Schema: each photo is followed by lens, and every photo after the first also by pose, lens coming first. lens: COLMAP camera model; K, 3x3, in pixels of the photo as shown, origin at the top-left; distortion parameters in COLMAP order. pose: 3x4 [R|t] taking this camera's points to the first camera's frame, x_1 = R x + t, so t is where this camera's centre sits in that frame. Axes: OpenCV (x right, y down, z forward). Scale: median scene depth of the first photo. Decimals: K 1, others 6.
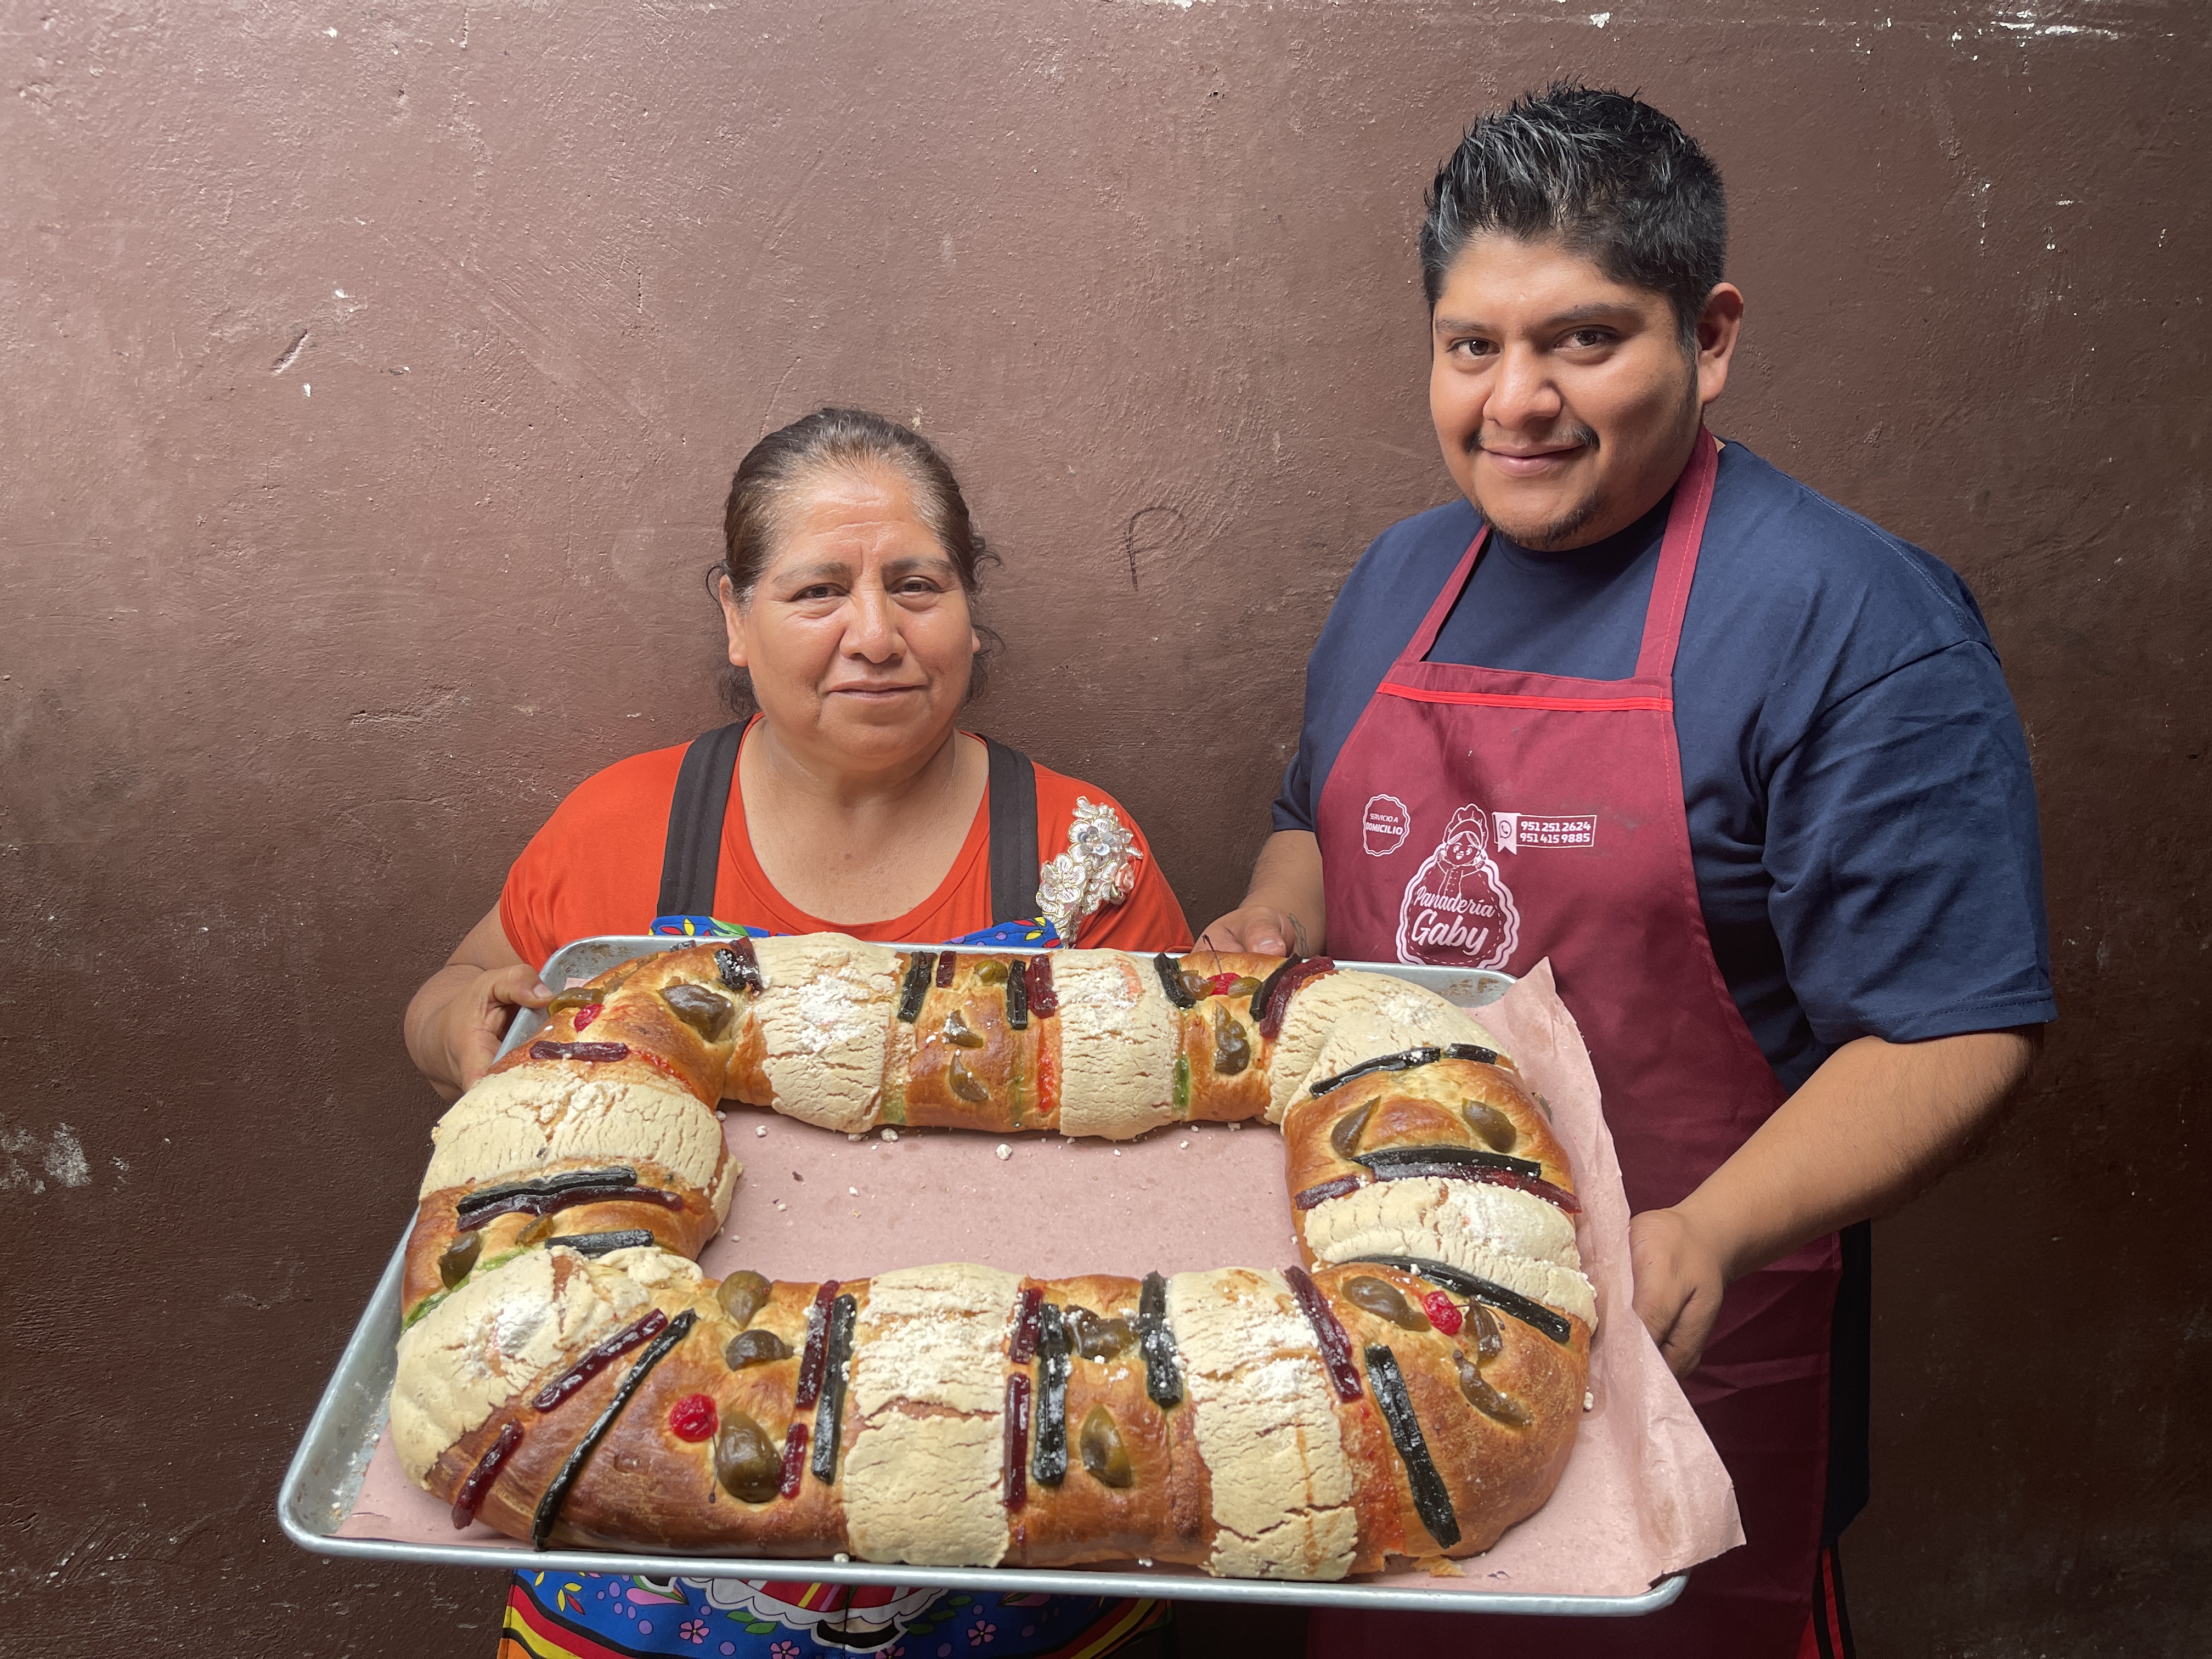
lens RADIAL K [[1693.4, 0, 1103.8], [0, 1693.4, 869.0], [0, 0, 1]] dist [0.056869, -0.004383]
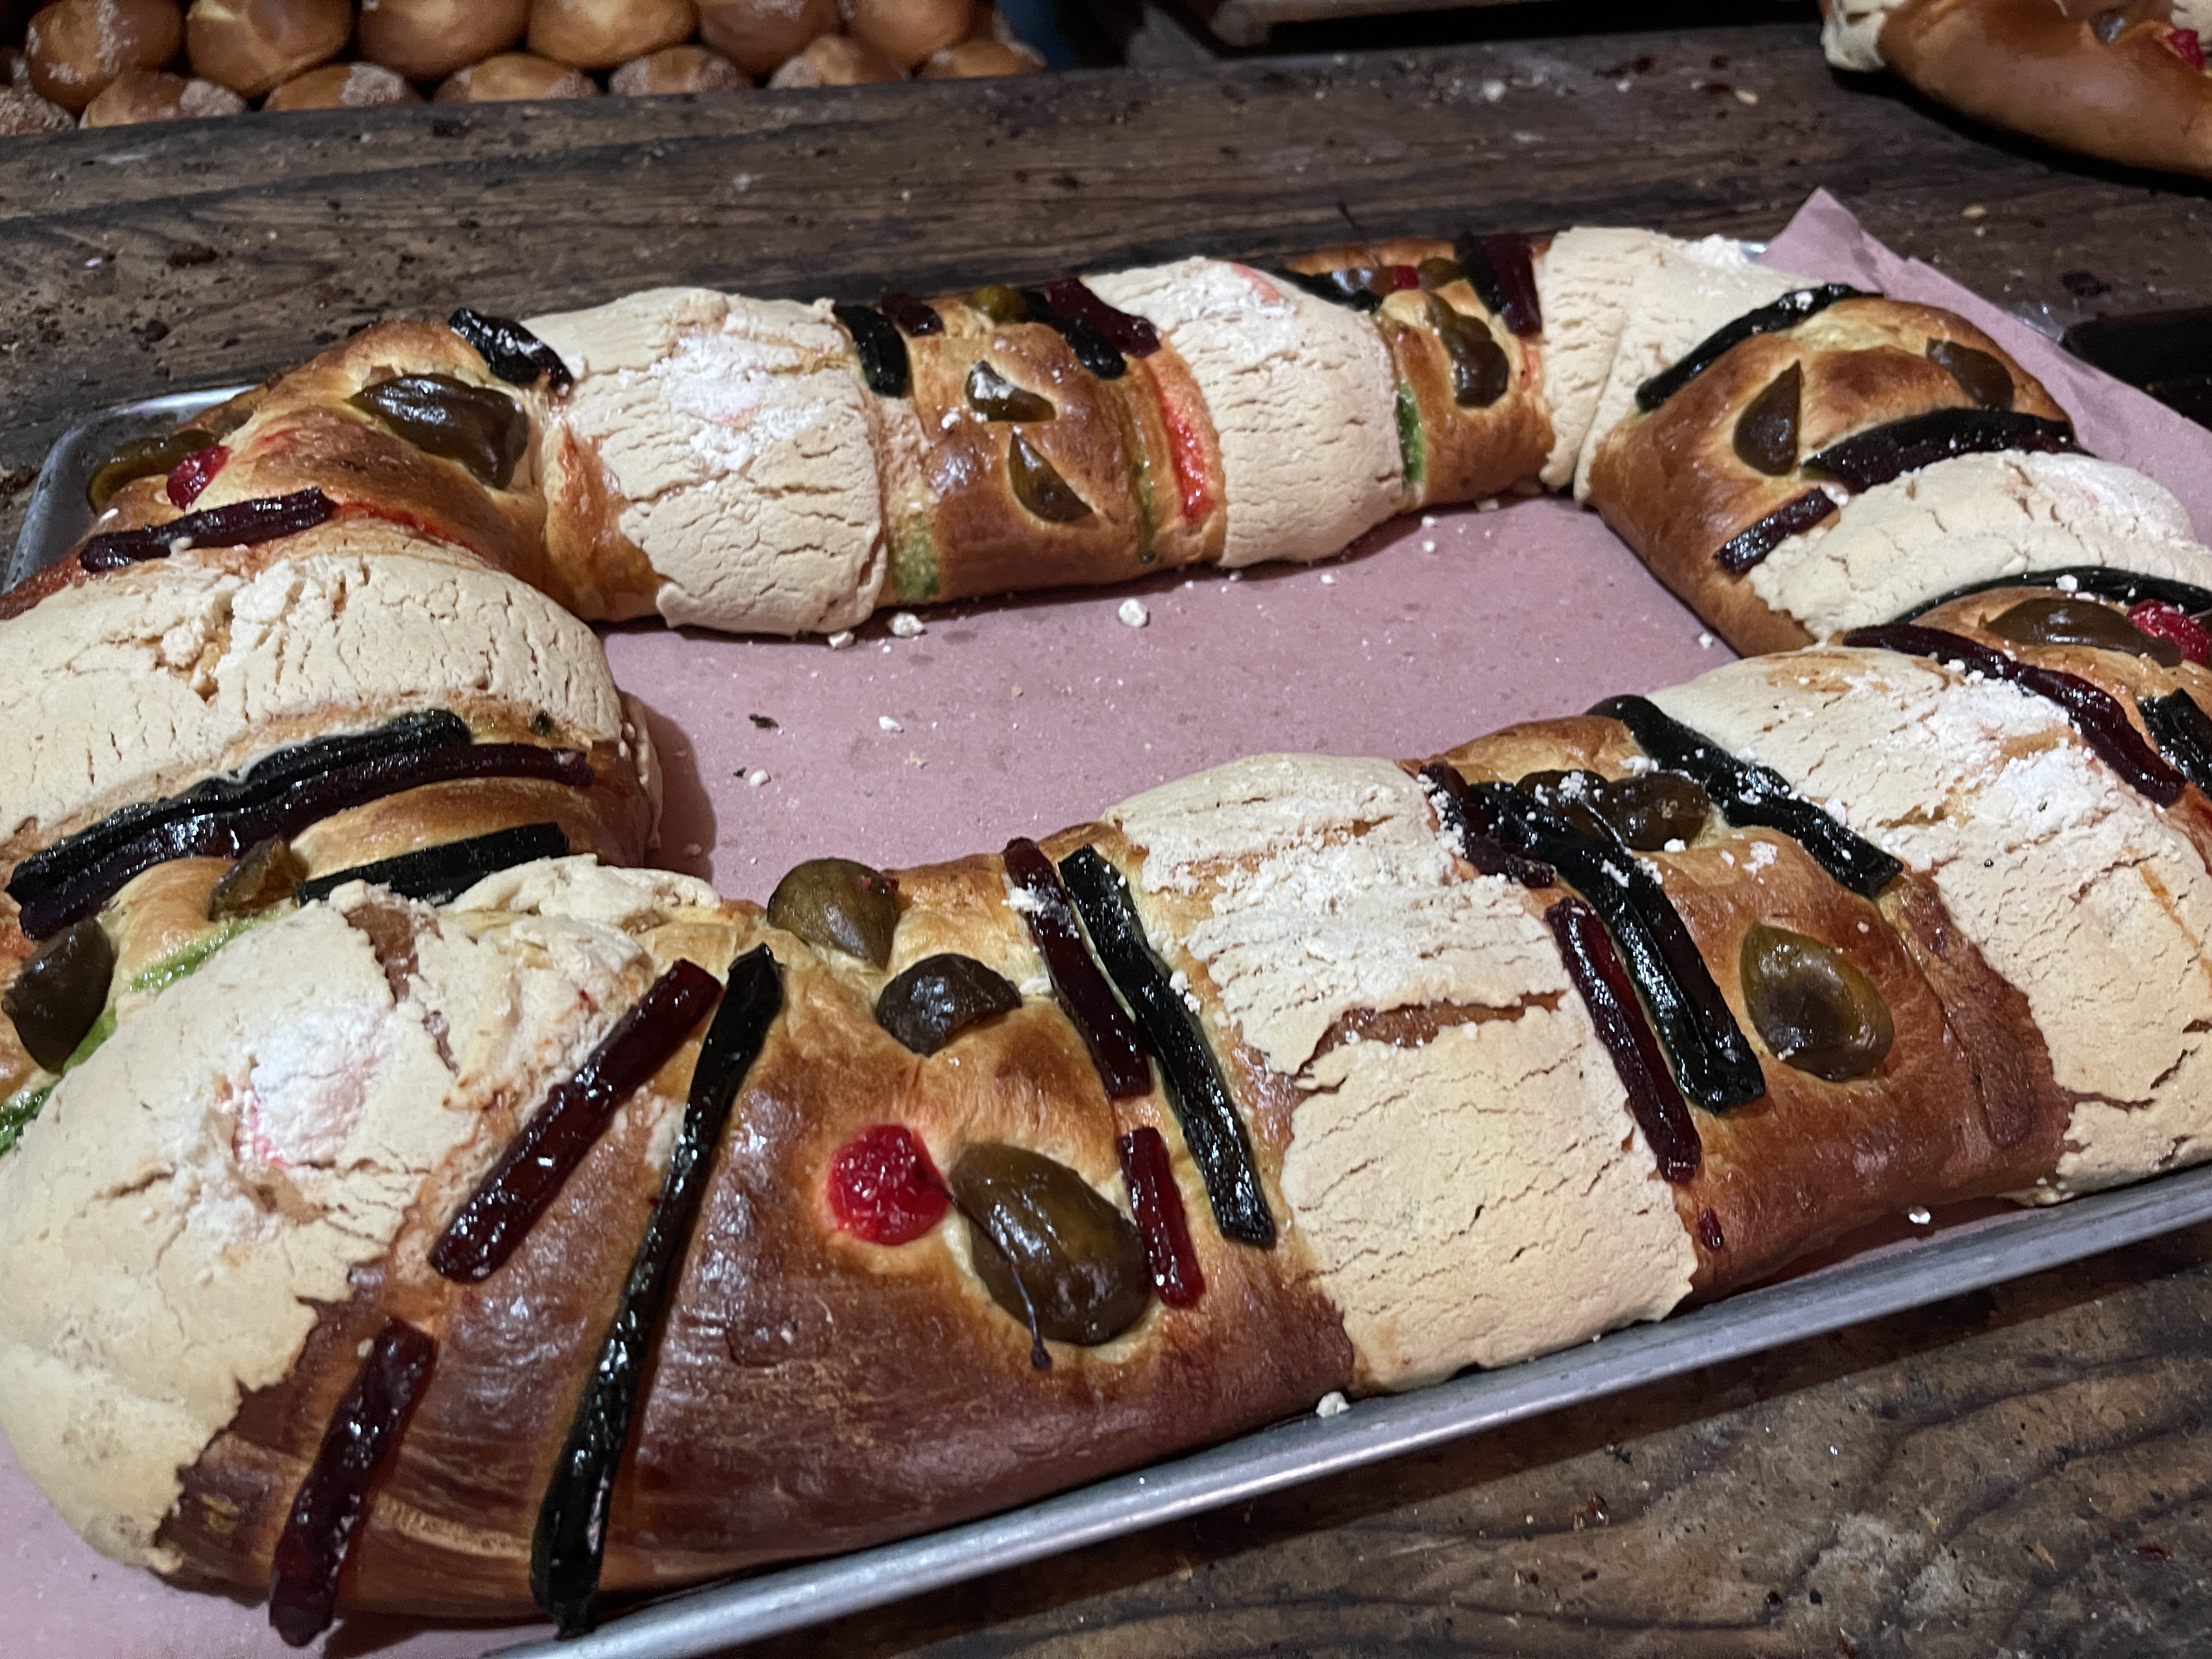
lens RADIAL K [[1662.9, 0, 1106.0], [0, 1662.9, 829.5], [0, 0, 1]] dist [0.083013, -0.132301]
pose [[0.937768, -0.207083, 0.278761, -0.246283], [0.173539, 0.974777, 0.140337, 0.174103], [-0.300791, -0.083228, 0.950051, 0.554599]]
